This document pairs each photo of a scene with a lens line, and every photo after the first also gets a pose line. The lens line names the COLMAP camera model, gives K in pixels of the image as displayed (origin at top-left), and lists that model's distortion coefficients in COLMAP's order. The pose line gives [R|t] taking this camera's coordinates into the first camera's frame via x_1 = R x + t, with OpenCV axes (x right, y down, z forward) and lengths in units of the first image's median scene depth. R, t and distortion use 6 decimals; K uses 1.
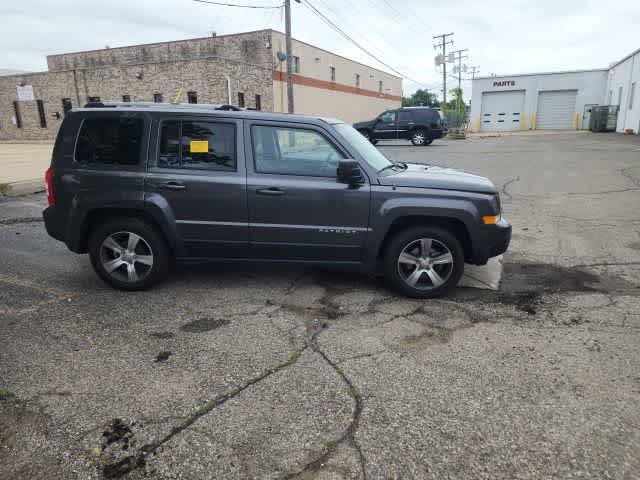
lens RADIAL K [[426.7, 0, 318.0], [0, 426.7, 232.3], [0, 0, 1]] dist [0.075458, -0.065514]
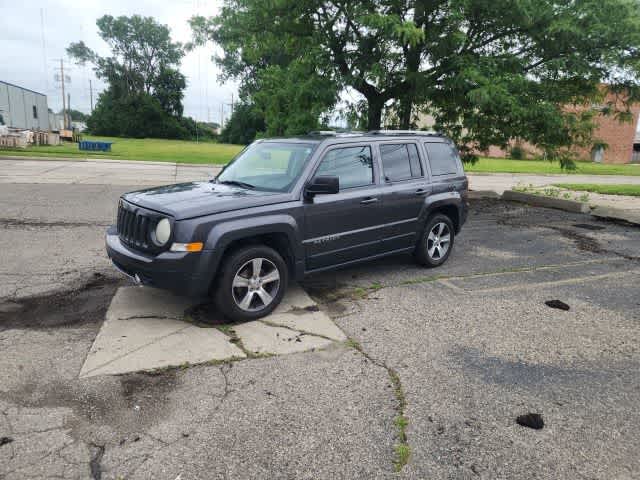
lens RADIAL K [[426.7, 0, 323.2], [0, 426.7, 238.8], [0, 0, 1]] dist [0.075458, -0.065514]
pose [[-0.733588, 0.133550, -0.666343, 0.772246], [-0.194015, 0.898539, 0.393683, -0.531951], [0.651311, 0.418082, -0.633247, 2.042137]]
